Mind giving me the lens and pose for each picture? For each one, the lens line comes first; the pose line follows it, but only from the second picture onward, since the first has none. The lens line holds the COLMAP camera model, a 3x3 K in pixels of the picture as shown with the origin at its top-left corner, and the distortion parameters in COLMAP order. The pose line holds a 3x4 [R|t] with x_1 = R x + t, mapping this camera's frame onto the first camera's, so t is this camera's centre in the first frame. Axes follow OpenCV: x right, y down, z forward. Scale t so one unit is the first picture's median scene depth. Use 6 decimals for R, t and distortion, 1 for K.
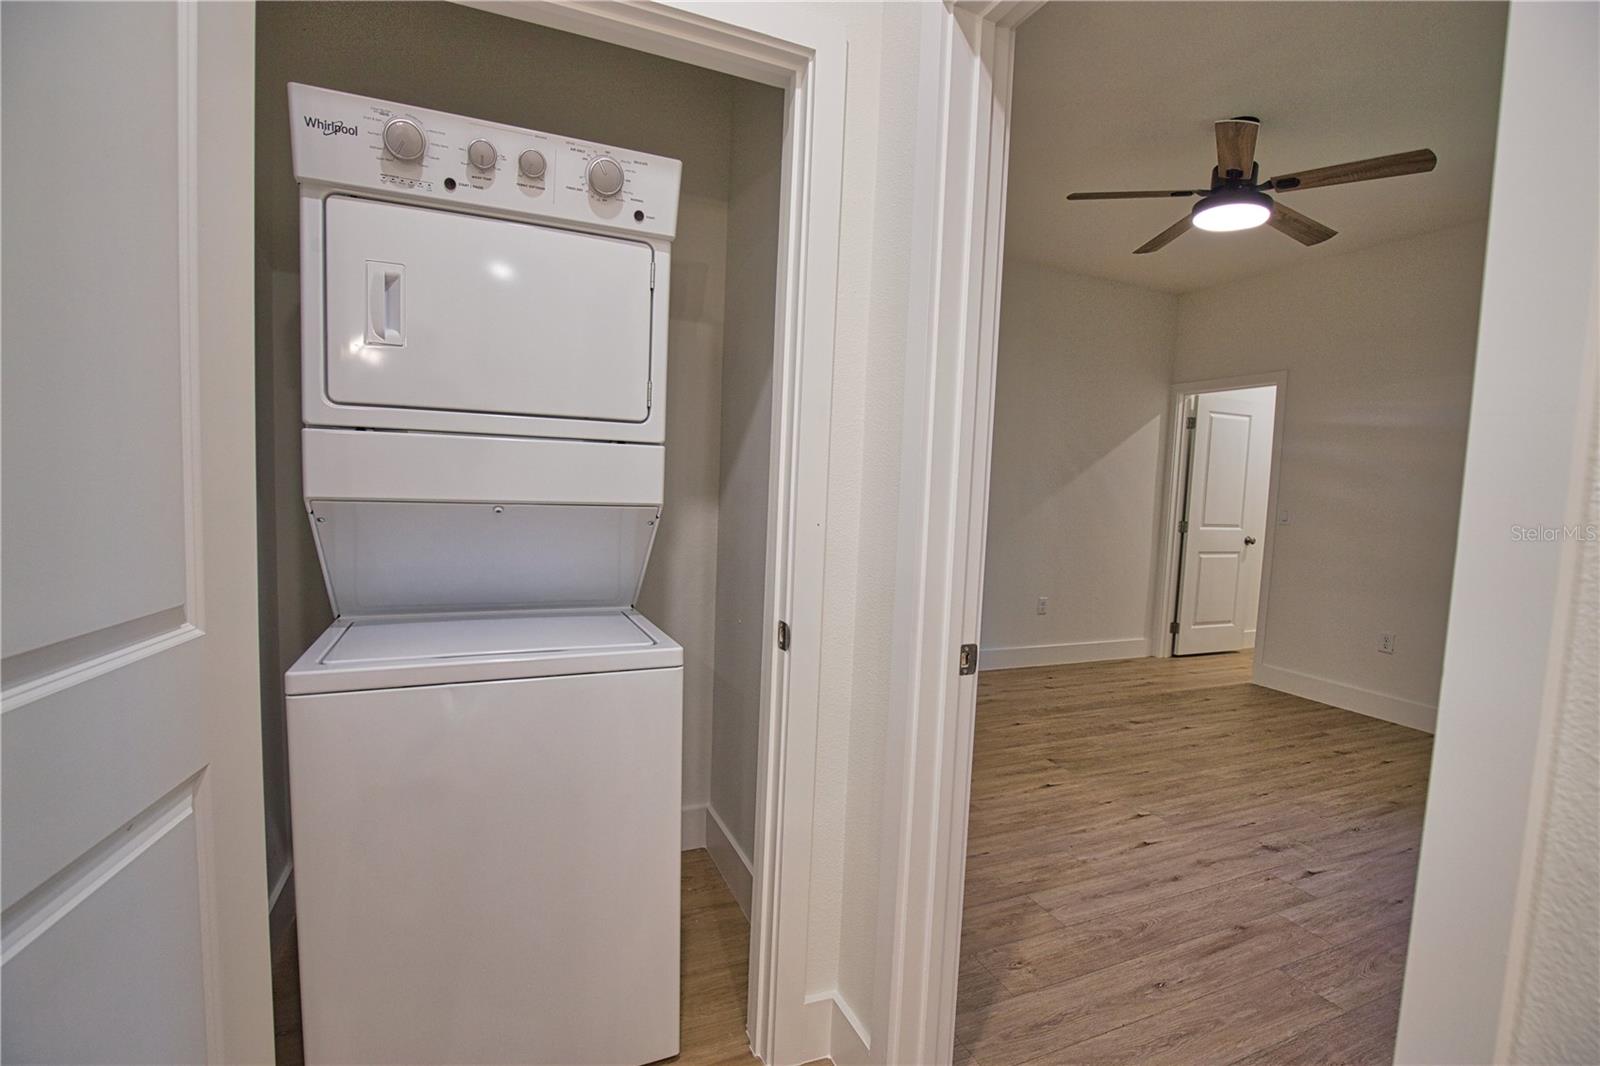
lens RADIAL K [[734.0, 0, 806.0], [0, 734.0, 537.1], [0, 0, 1]] dist [-0.023230, 0.001654]
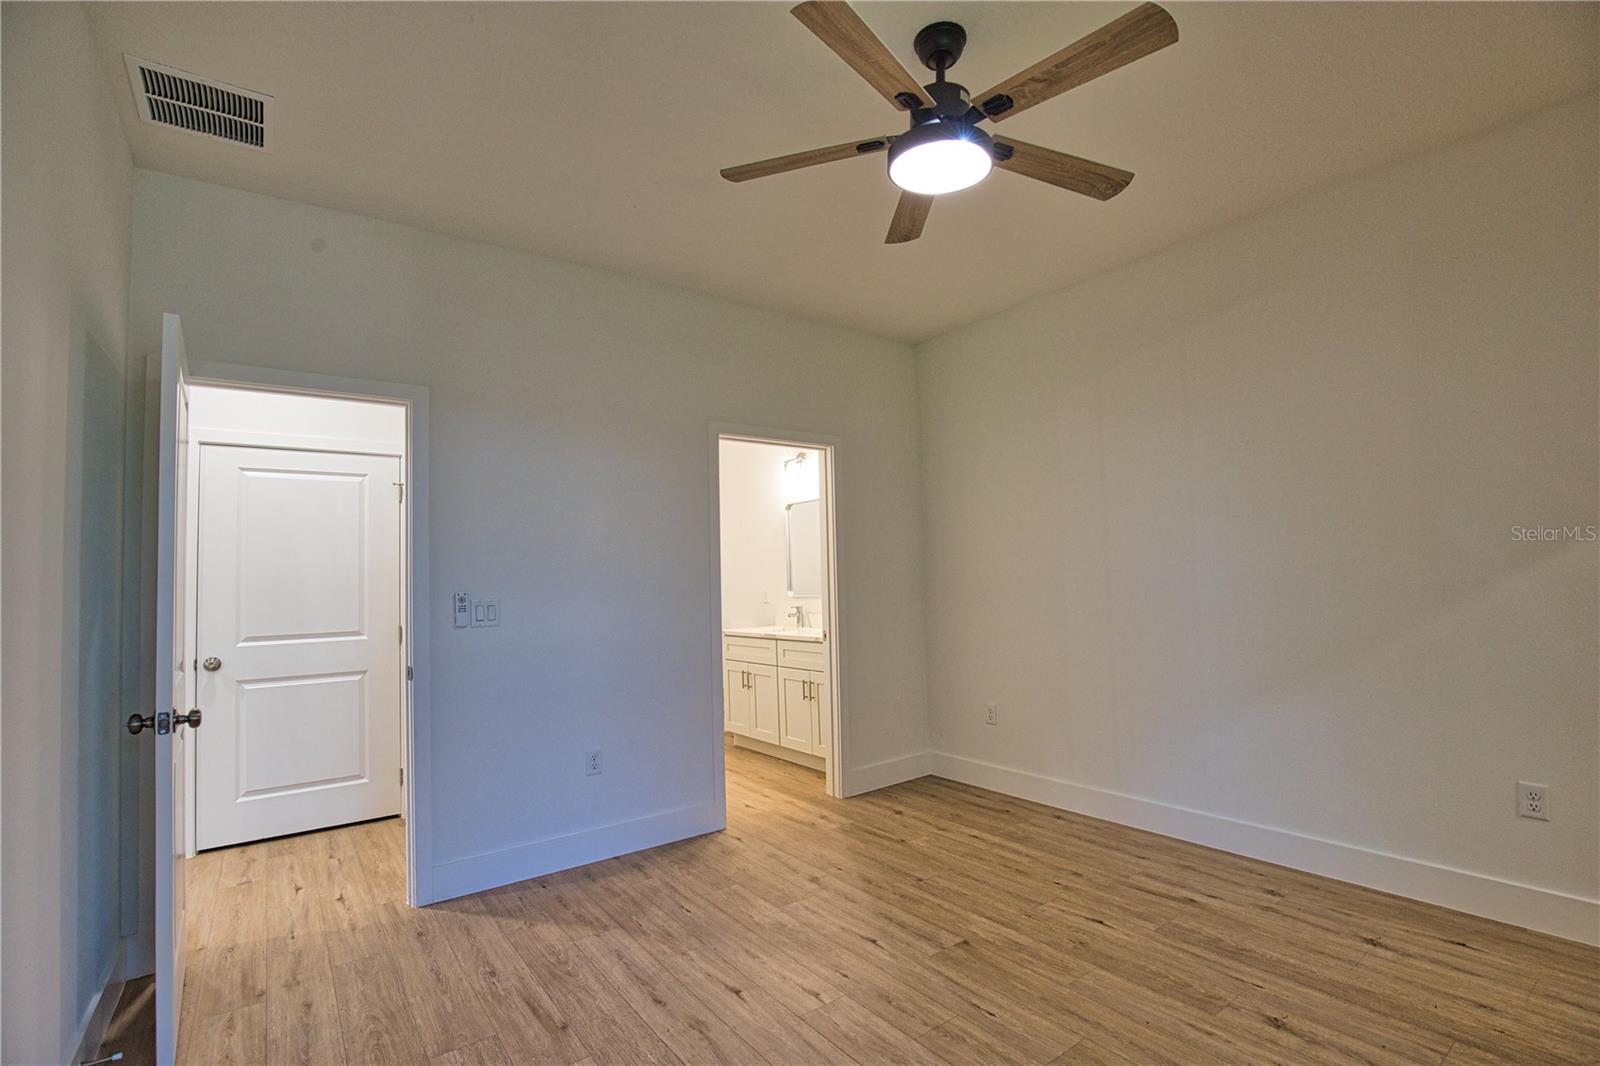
lens RADIAL K [[734.0, 0, 803.5], [0, 734.0, 537.5], [0, 0, 1]] dist [-0.023230, 0.001654]
pose [[0.210293, -0.108747, -0.971571, 1.065538], [-0.031181, 0.992543, -0.117844, -0.005784], [0.977141, 0.055076, 0.205334, 0.679870]]
